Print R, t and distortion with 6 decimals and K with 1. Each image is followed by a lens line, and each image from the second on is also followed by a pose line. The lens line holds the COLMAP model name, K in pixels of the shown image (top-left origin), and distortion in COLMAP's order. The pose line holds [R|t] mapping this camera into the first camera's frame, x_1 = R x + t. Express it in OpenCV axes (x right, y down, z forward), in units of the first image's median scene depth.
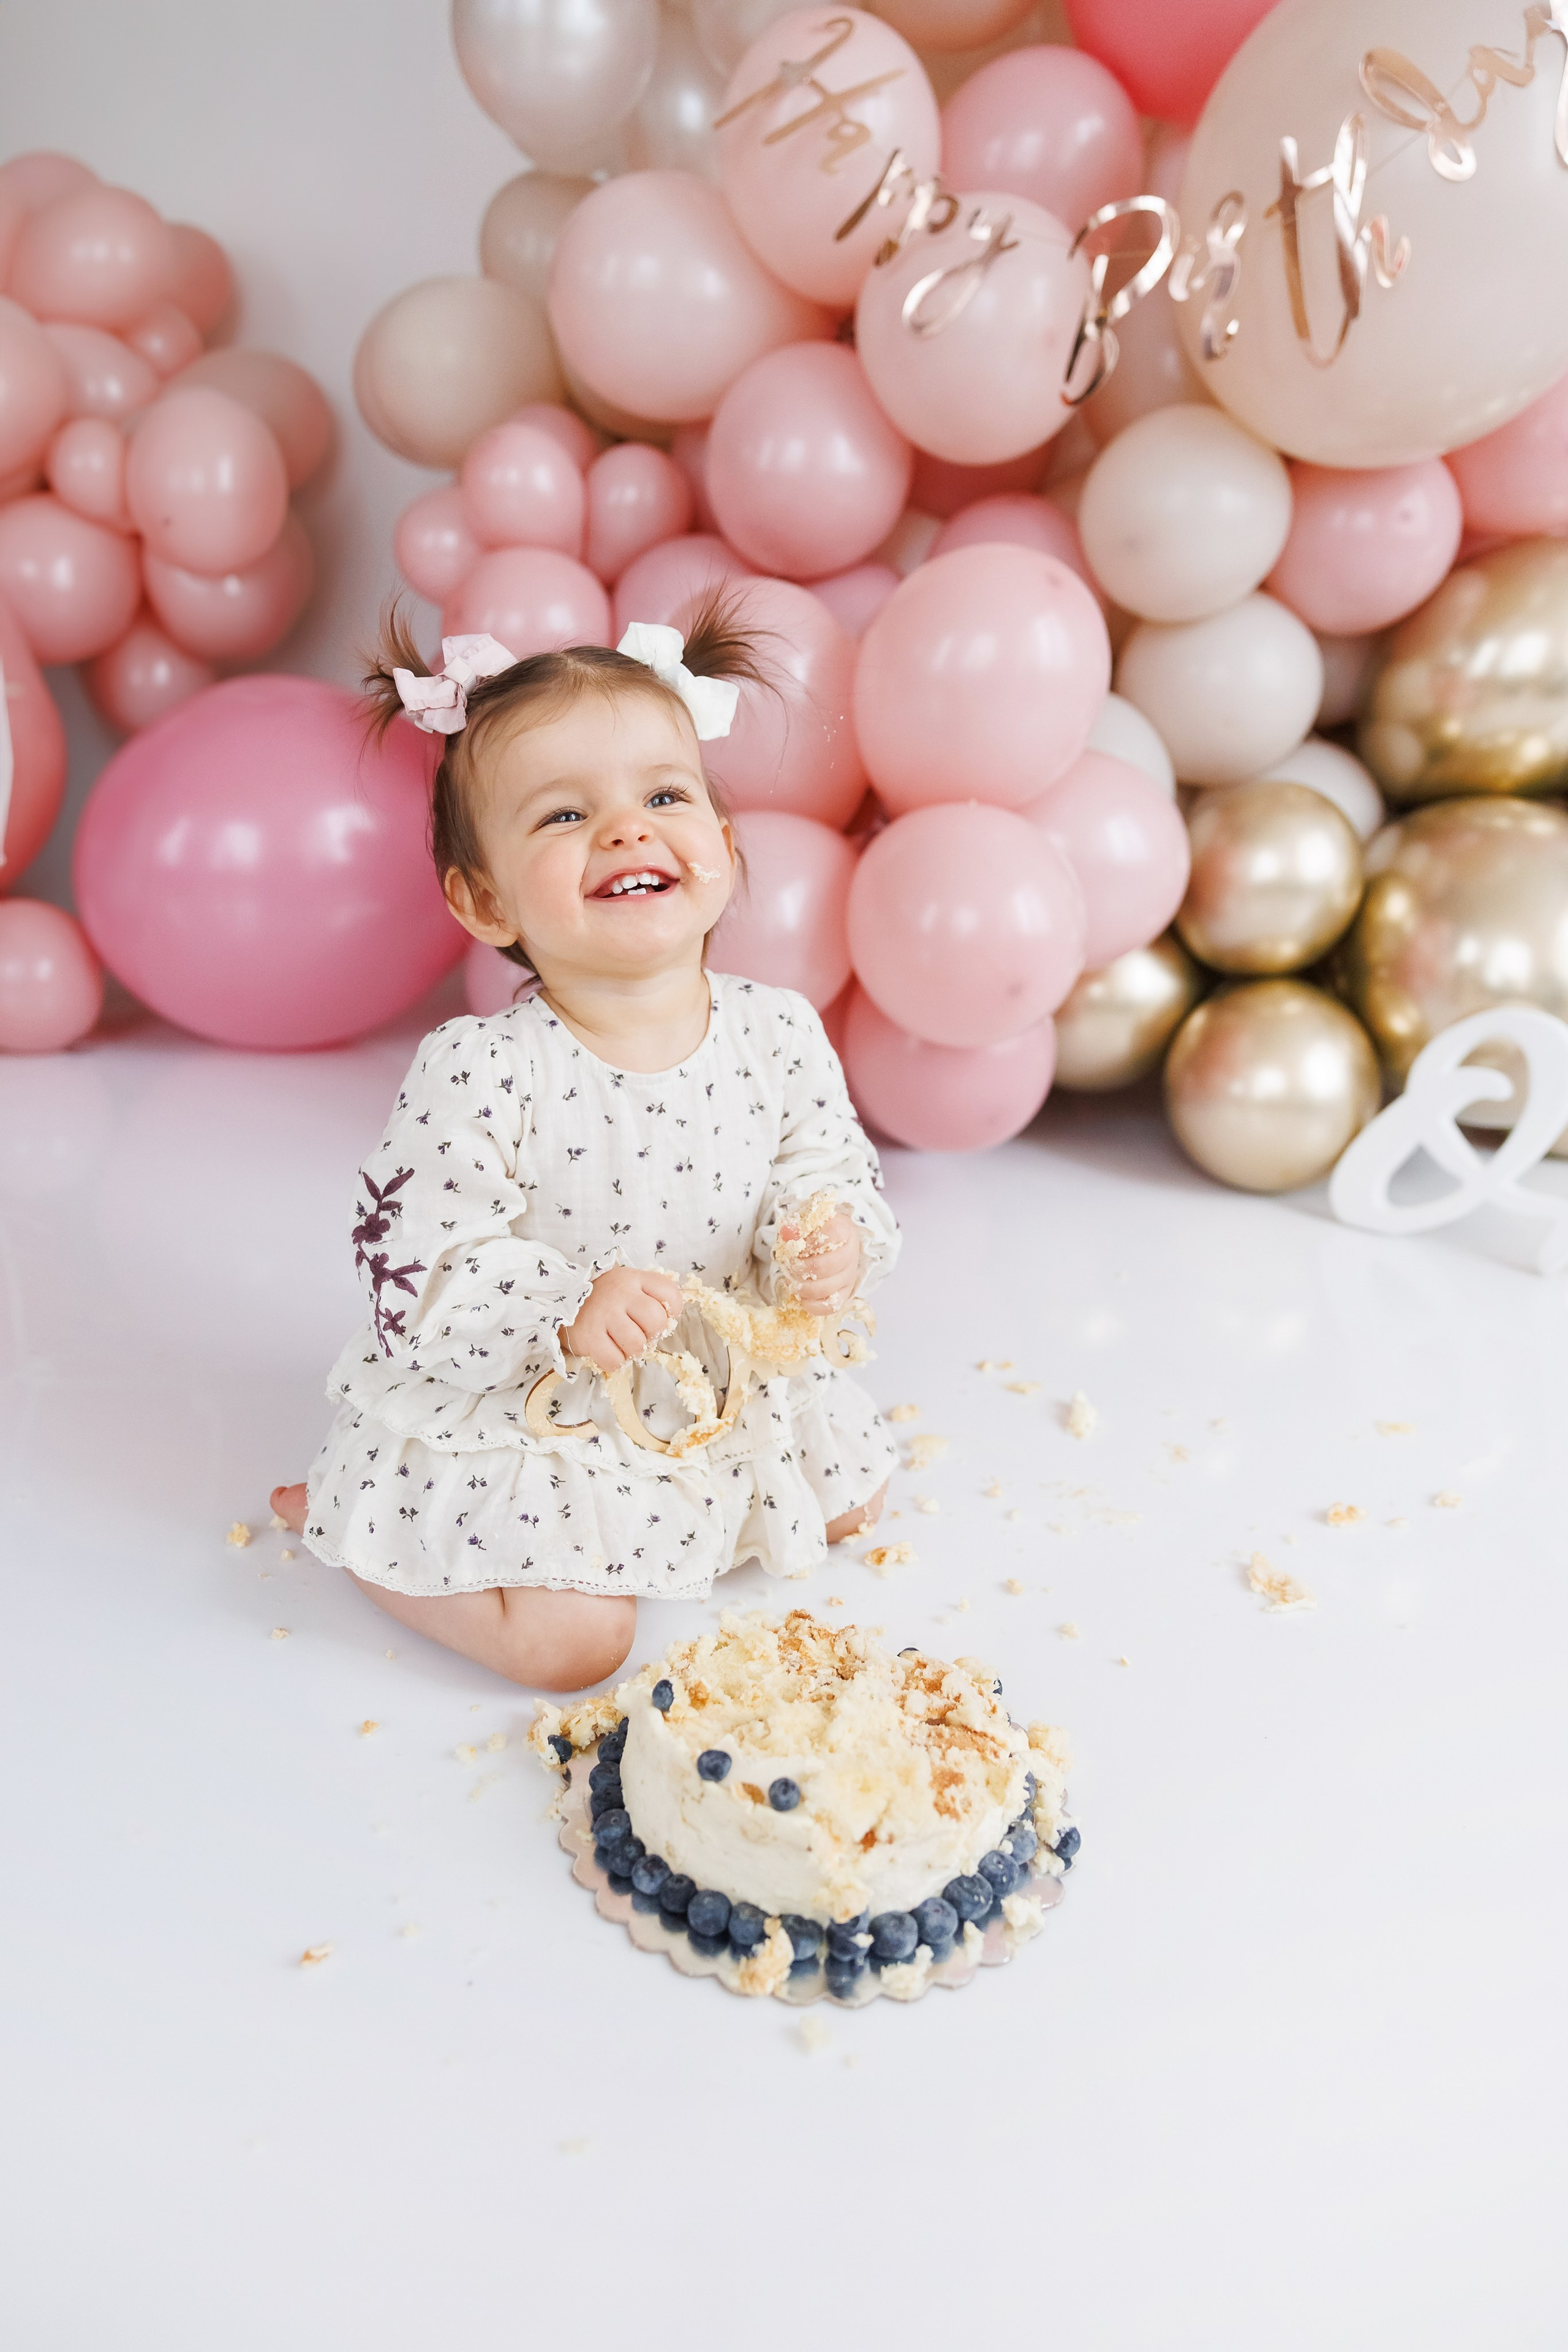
lens RADIAL K [[1588.1, 0, 773.6], [0, 1588.1, 1212.2], [0, 0, 1]] dist [0.005160, 0.003982]
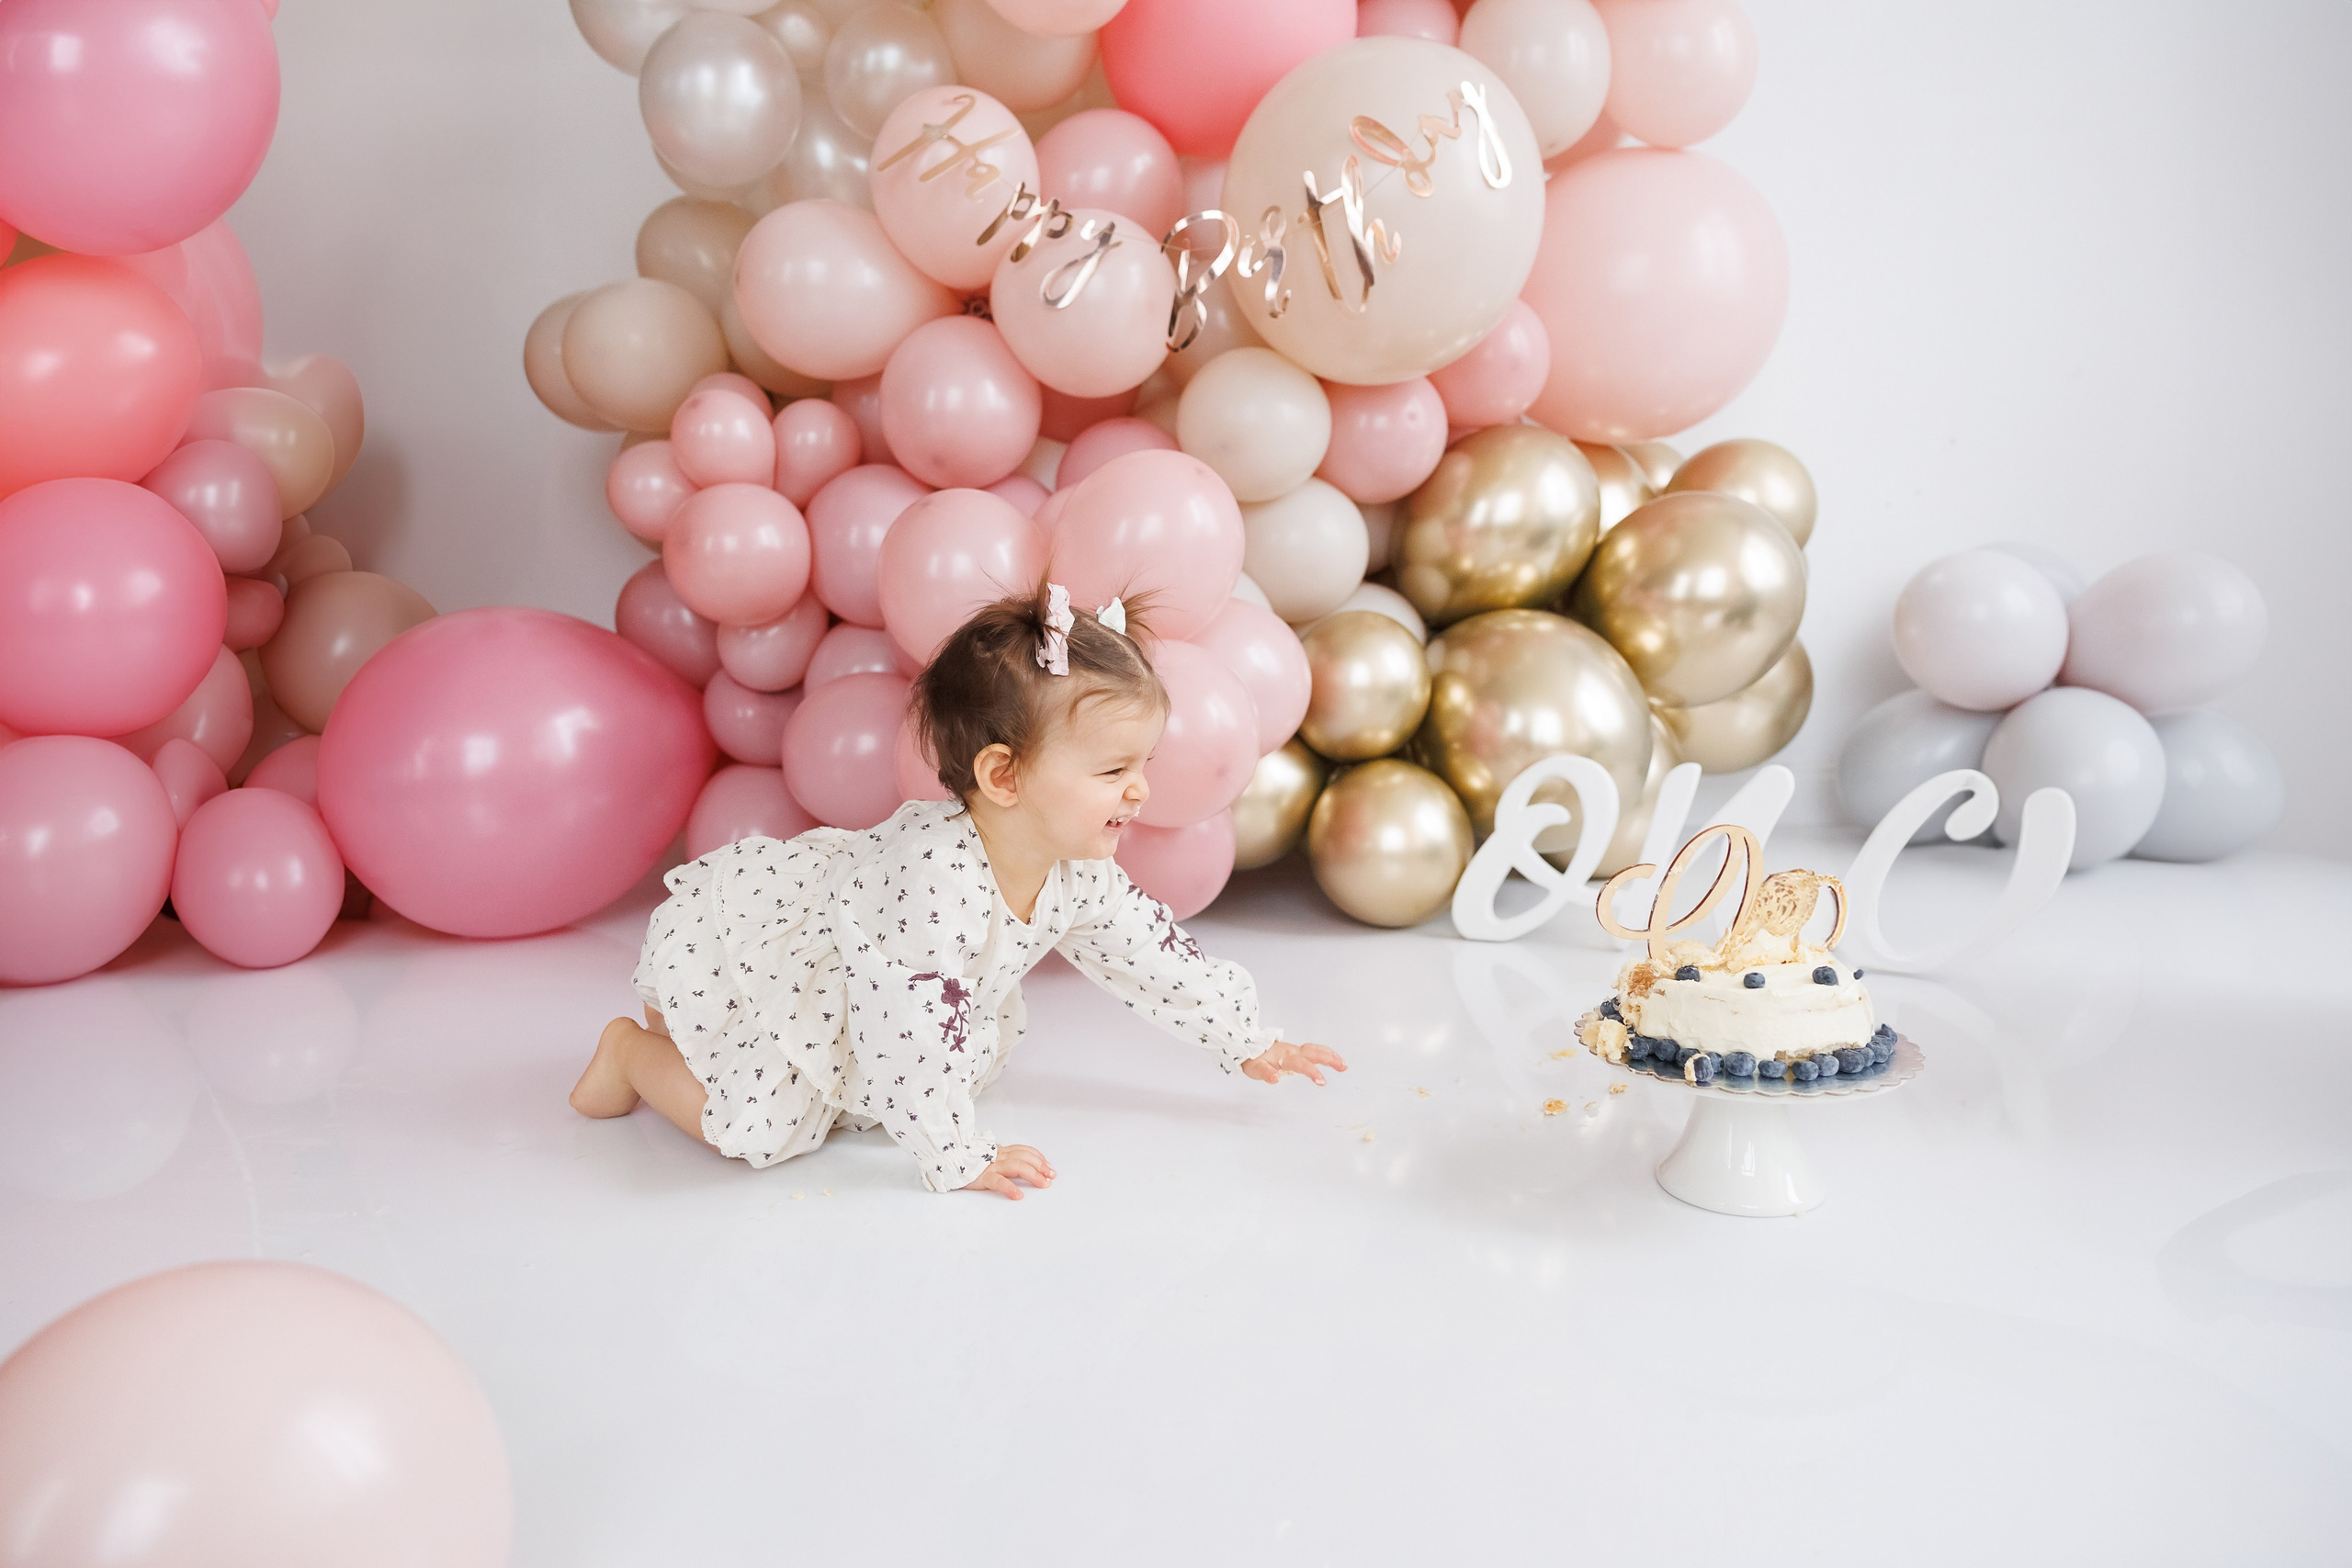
lens RADIAL K [[1587.9, 0, 1166.2], [0, 1587.9, 802.2], [0, 0, 1]] dist [0.005160, 0.003982]
pose [[0.963294, -0.114649, 0.242735, -0.166983], [0.158809, 0.972396, -0.170953, 0.078716], [-0.216435, 0.203227, 0.954911, -0.176186]]
